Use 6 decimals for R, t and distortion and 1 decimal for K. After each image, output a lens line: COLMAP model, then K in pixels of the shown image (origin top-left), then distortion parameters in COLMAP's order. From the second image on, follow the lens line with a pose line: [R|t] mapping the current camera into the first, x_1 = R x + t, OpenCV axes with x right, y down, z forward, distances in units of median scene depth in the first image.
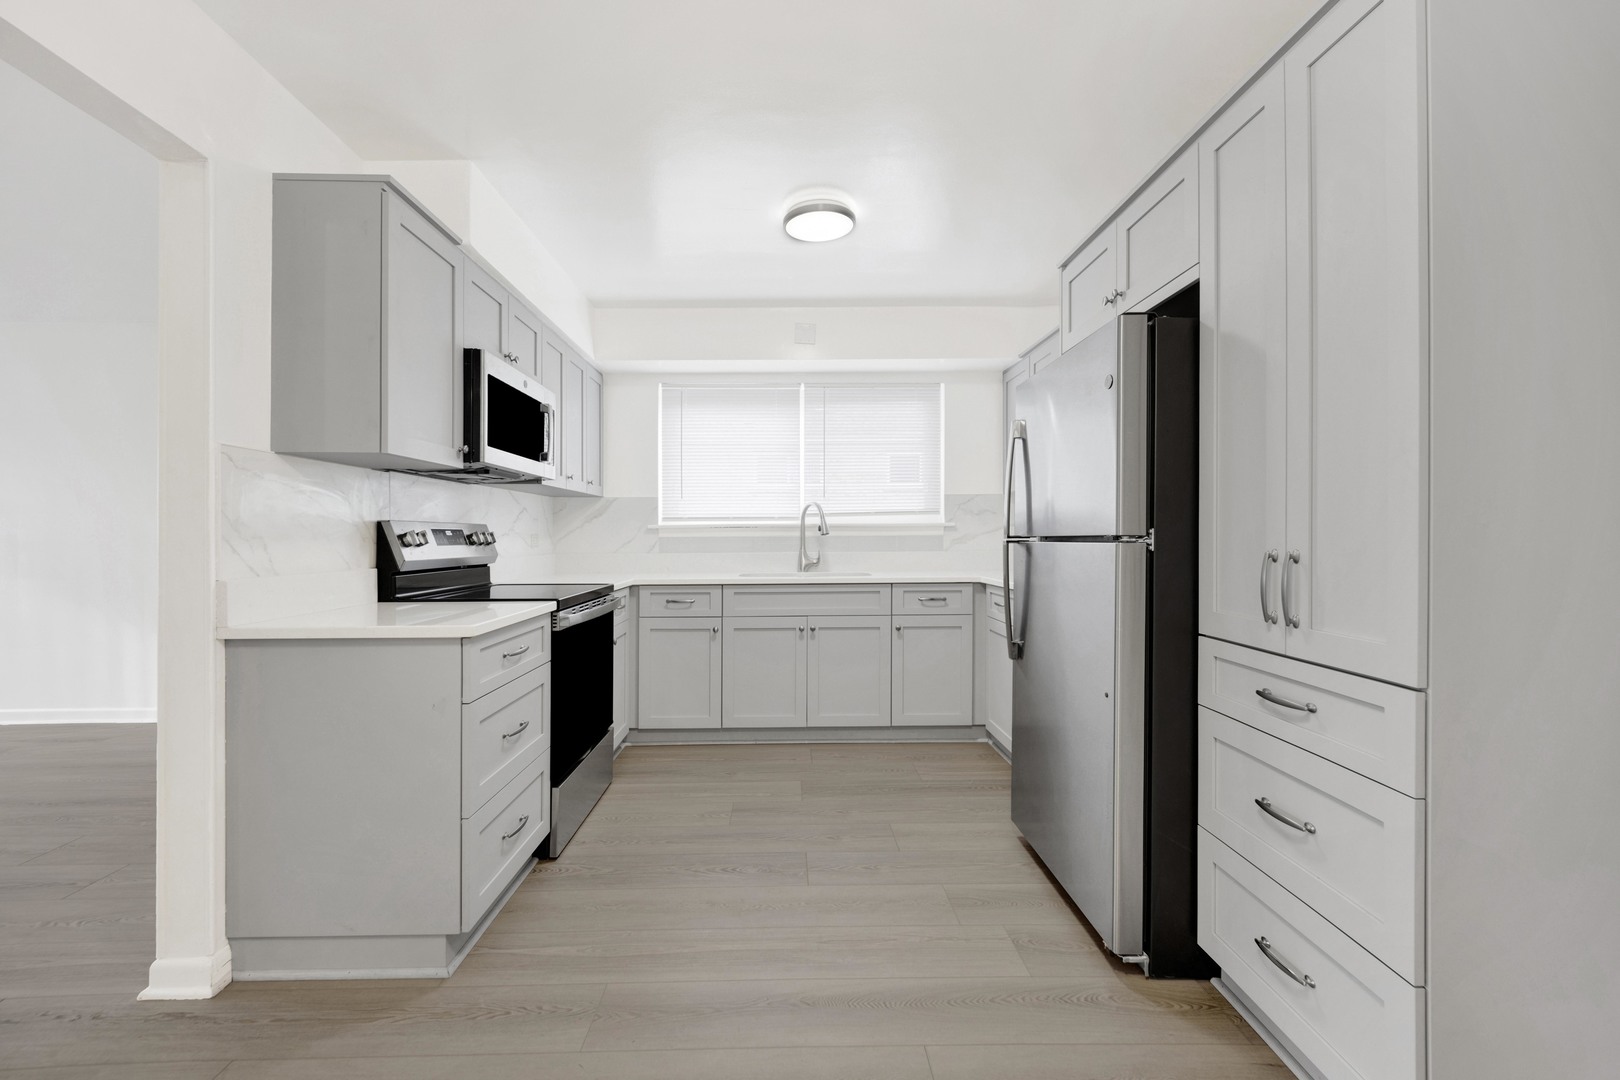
lens RADIAL K [[668.4, 0, 806.7], [0, 668.4, 534.5], [0, 0, 1]] dist [-0.018029, 0.000316]
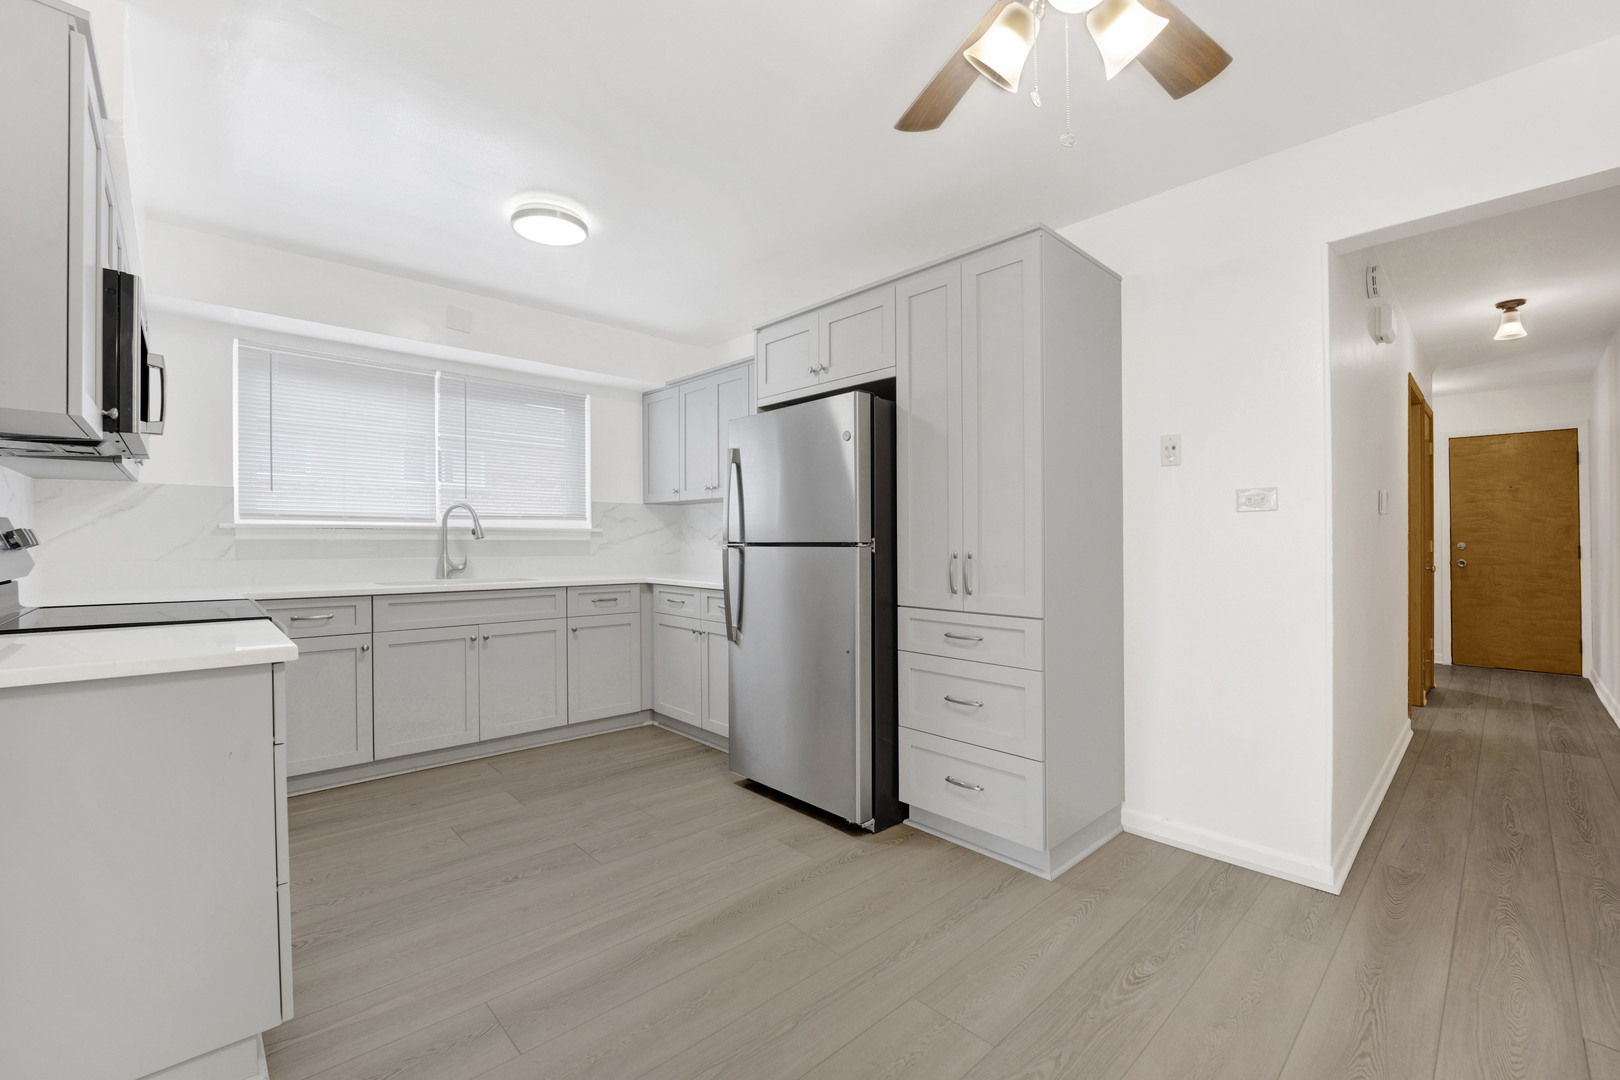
lens RADIAL K [[668.4, 0, 815.4], [0, 668.4, 542.7], [0, 0, 1]] dist [-0.018029, 0.000316]
pose [[0.735466, 0.006986, 0.677526, -0.330299], [-0.010036, 0.999949, 0.000584, 0.001275], [-0.677488, -0.007229, 0.735498, -0.016406]]
